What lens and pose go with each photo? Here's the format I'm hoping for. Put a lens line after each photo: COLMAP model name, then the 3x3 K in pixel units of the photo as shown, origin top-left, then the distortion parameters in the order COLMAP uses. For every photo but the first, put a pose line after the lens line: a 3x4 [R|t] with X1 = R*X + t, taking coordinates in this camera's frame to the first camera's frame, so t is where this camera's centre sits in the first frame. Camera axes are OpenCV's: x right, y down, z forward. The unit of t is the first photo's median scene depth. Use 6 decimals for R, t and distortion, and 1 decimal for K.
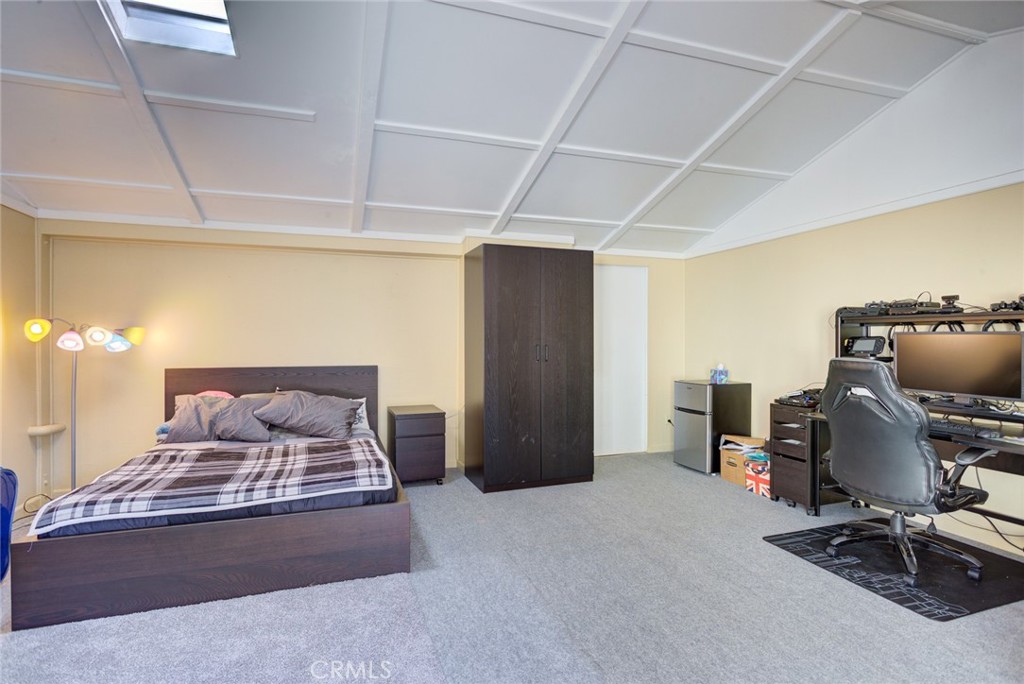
lens RADIAL K [[507.3, 0, 512.0], [0, 507.3, 342.0], [0, 0, 1]] dist [-0.015183, 0.000154]
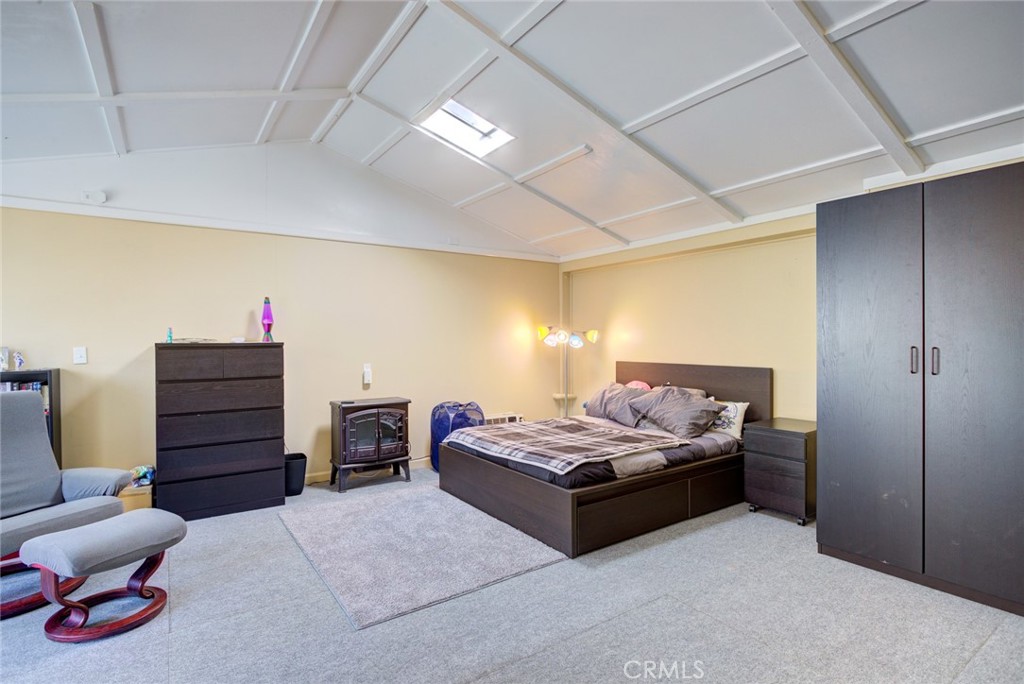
lens RADIAL K [[507.3, 0, 512.0], [0, 507.3, 342.0], [0, 0, 1]] dist [-0.015183, 0.000154]
pose [[0.255686, 0.004666, -0.966749, 0.596822], [0.001940, 0.999984, 0.005340, -0.005186], [0.966758, -0.003241, 0.255673, 0.456455]]
